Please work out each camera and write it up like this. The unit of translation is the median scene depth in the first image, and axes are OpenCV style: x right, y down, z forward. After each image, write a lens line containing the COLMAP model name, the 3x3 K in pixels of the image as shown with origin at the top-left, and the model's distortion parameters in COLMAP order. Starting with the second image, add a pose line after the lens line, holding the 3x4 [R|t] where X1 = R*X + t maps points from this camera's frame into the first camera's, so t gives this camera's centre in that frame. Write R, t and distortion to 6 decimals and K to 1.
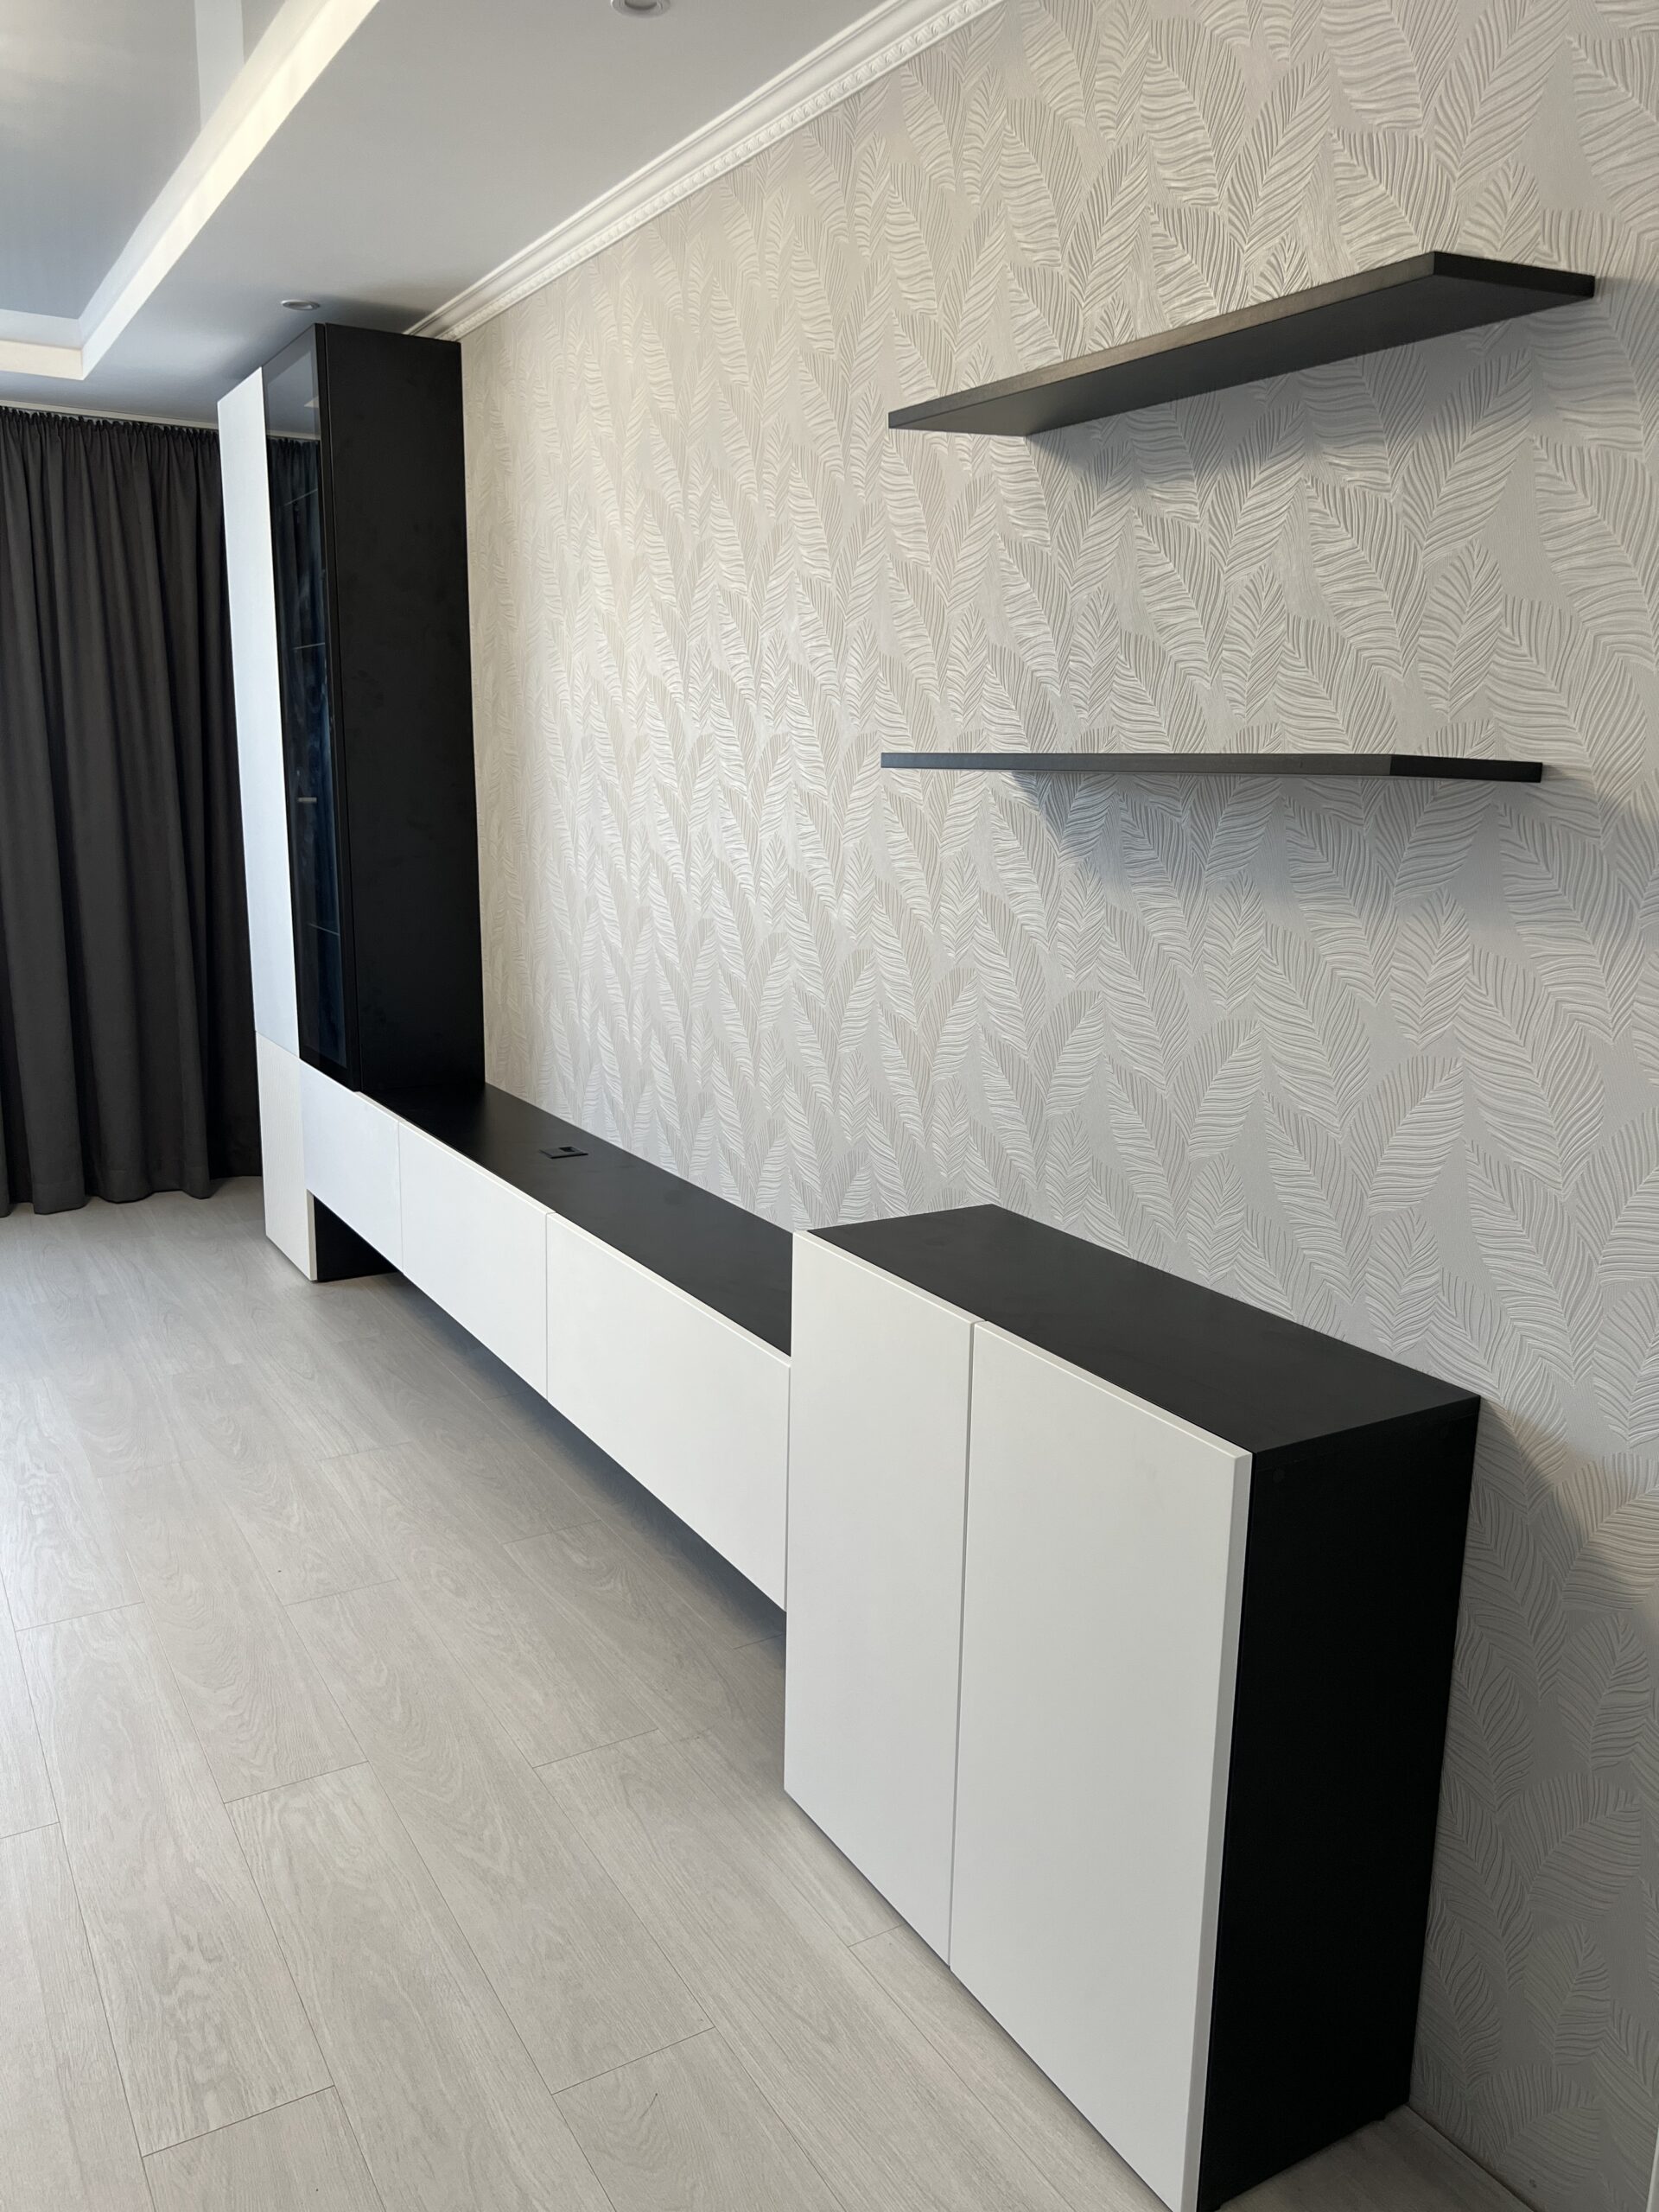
lens RADIAL K [[1666.6, 0, 809.5], [0, 1666.6, 1119.8], [0, 0, 1]] dist [0.055847, -0.069059]
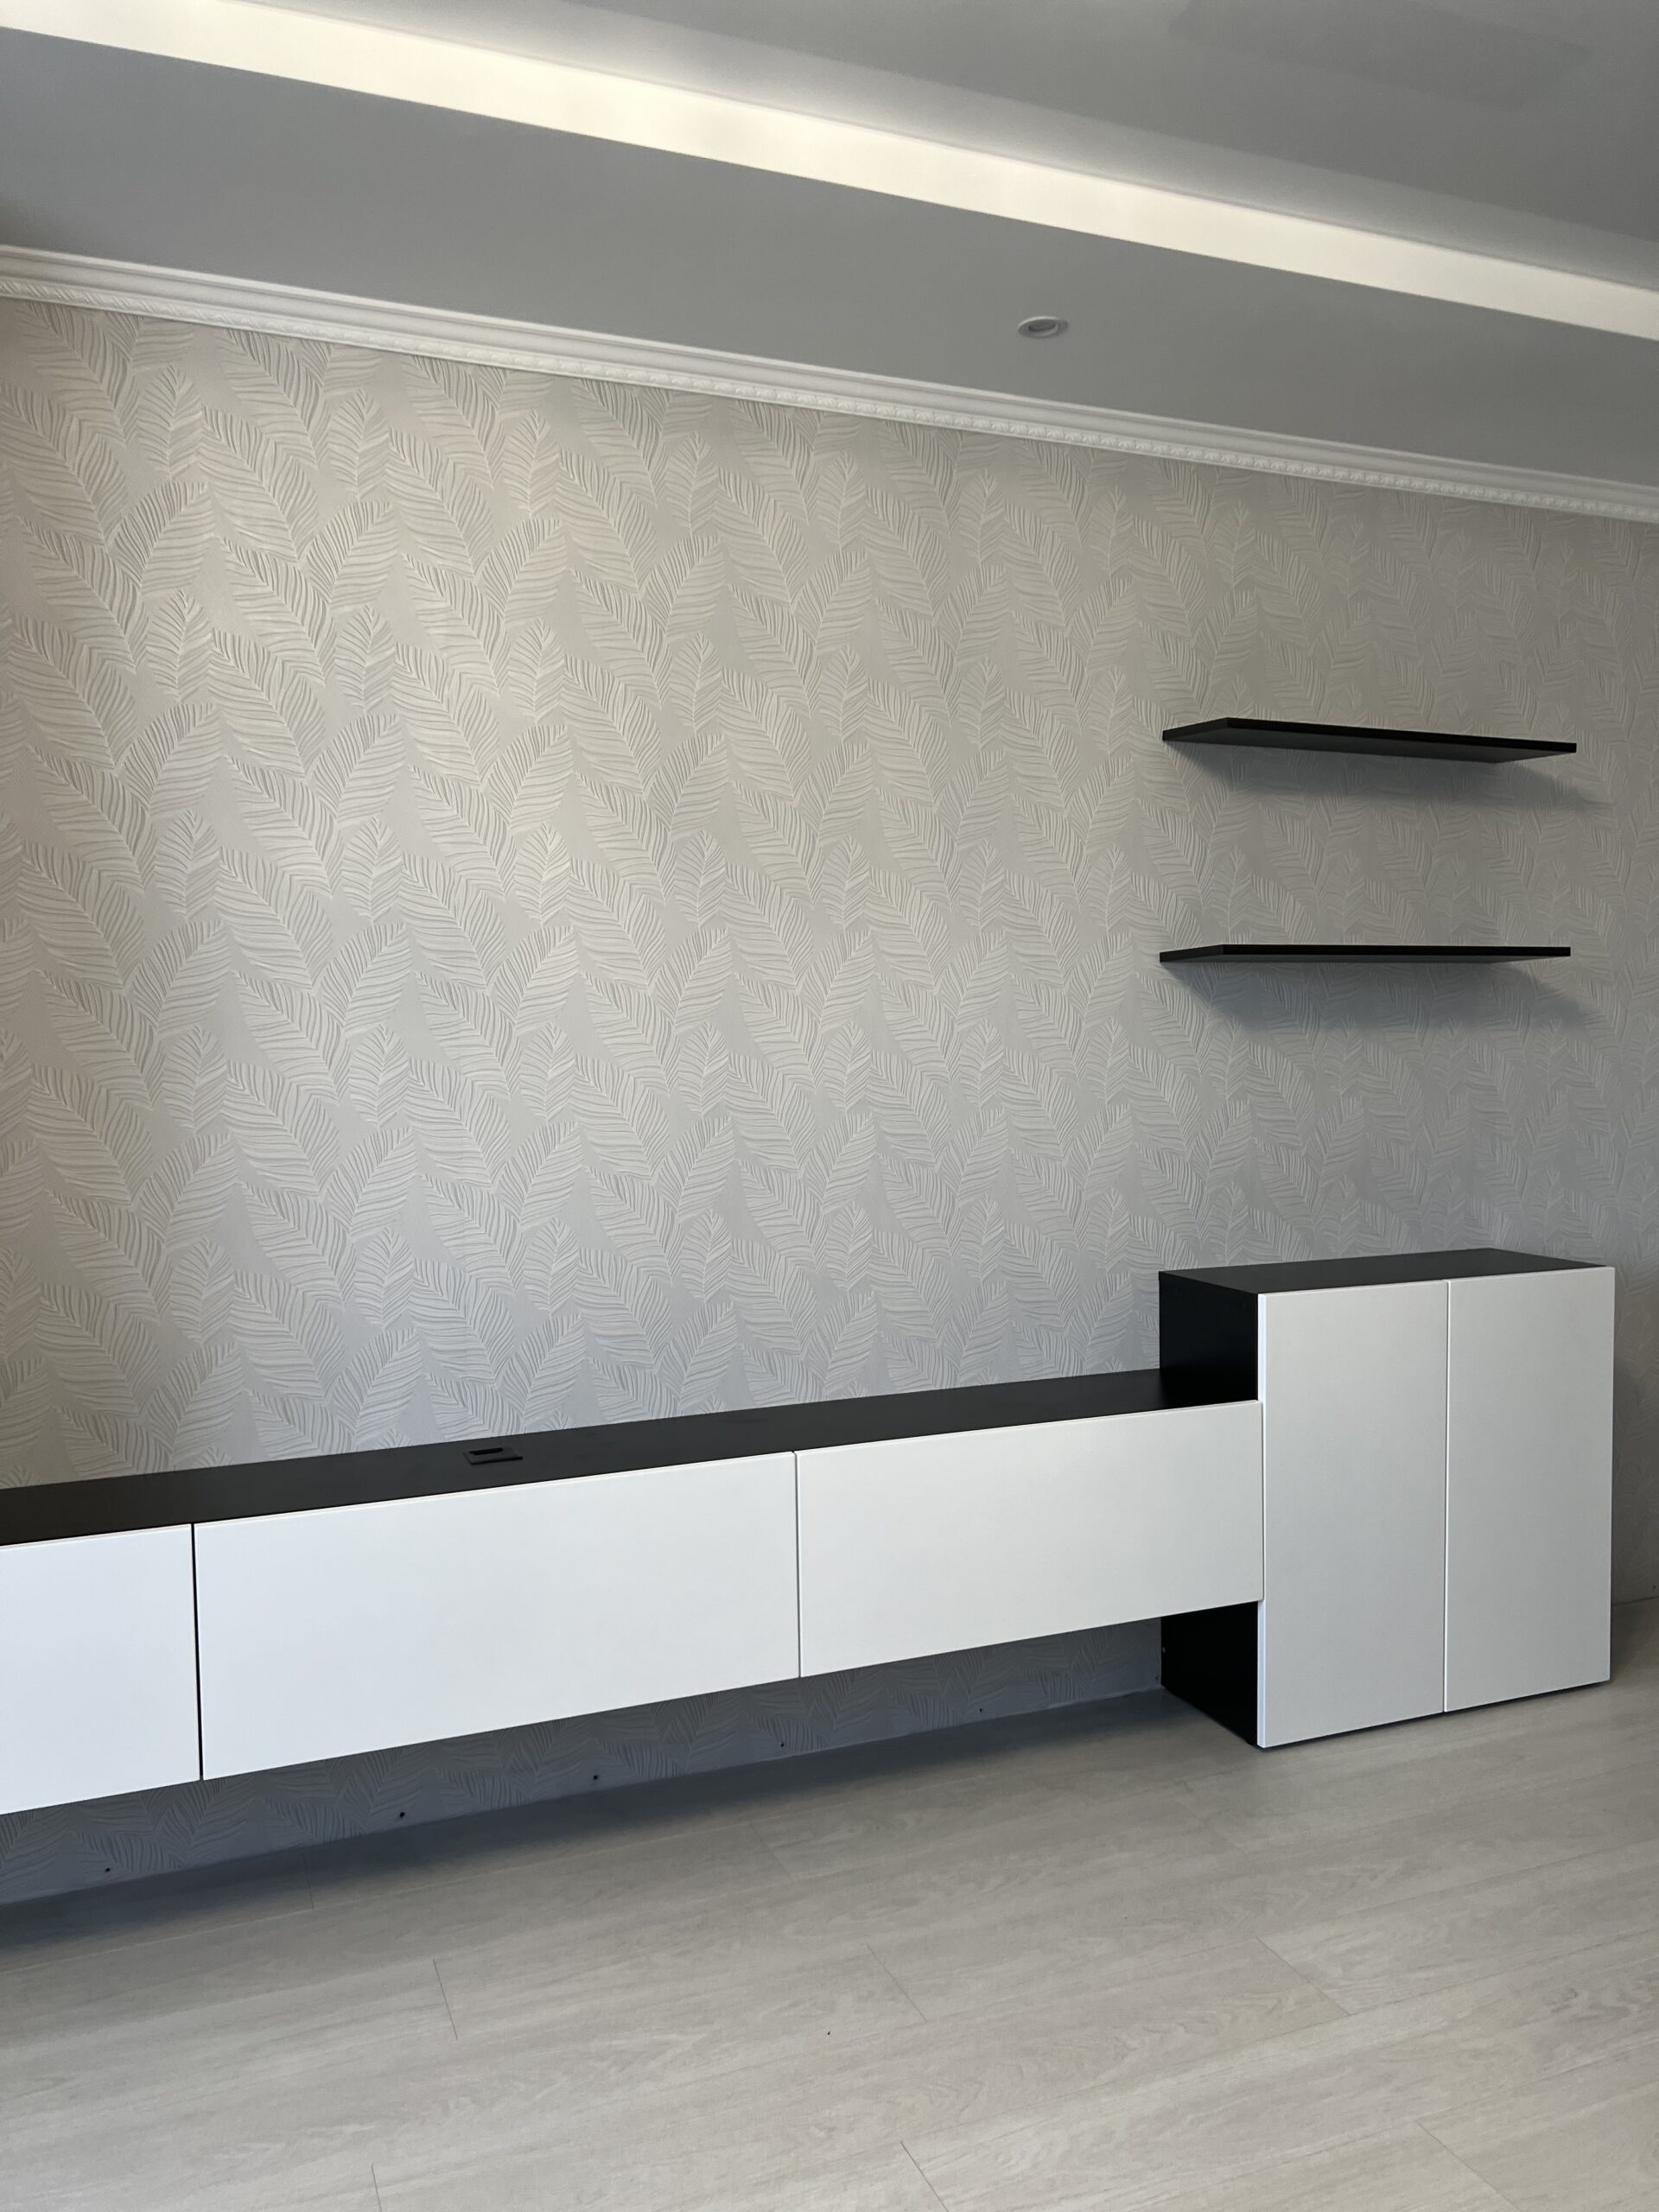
lens RADIAL K [[1666.6, 0, 822.2], [0, 1666.6, 1132.7], [0, 0, 1]] dist [0.055847, -0.069059]
pose [[0.143228, -0.081006, 0.986369, -1.138620], [0.220058, 0.974302, 0.048061, -0.166899], [-0.964914, 0.210175, 0.157374, 0.914693]]
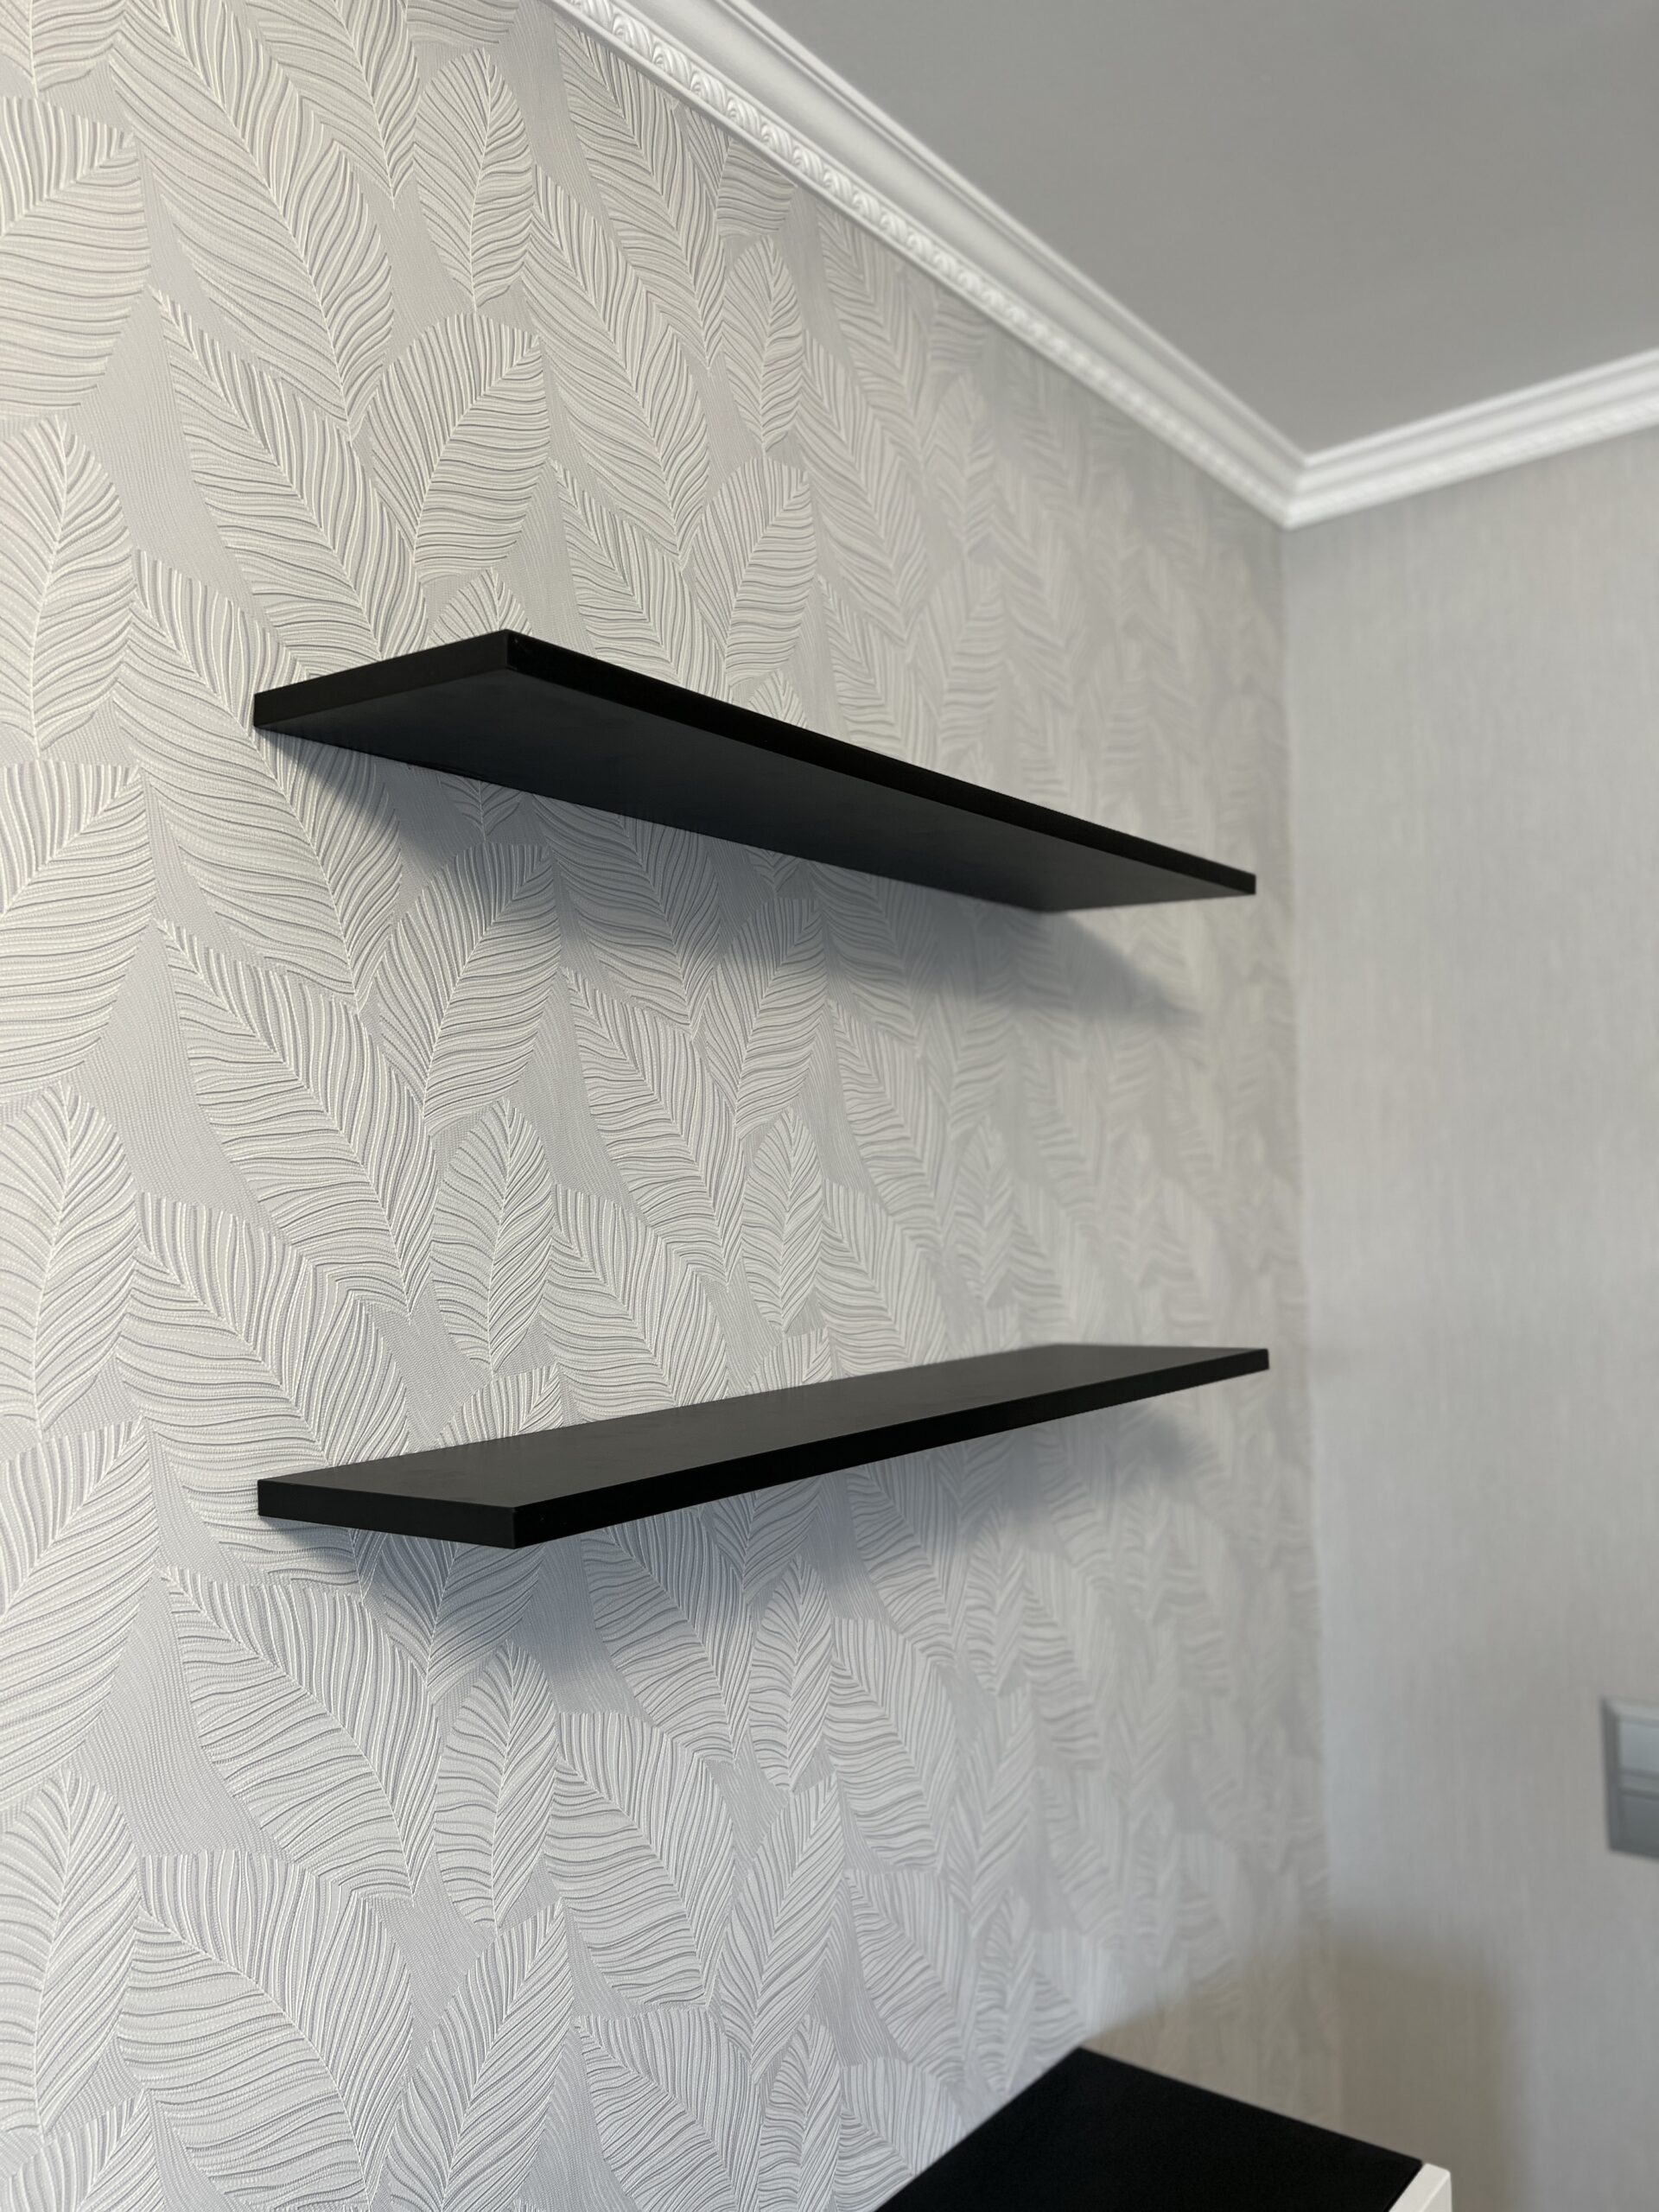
lens RADIAL K [[1666.6, 0, 815.3], [0, 1666.6, 1122.7], [0, 0, 1]] dist [0.055847, -0.069059]
pose [[-0.355385, 0.027108, 0.934327, -0.250834], [0.213288, 0.975560, 0.052823, -0.245727], [-0.910060, 0.218054, -0.352482, 0.842900]]
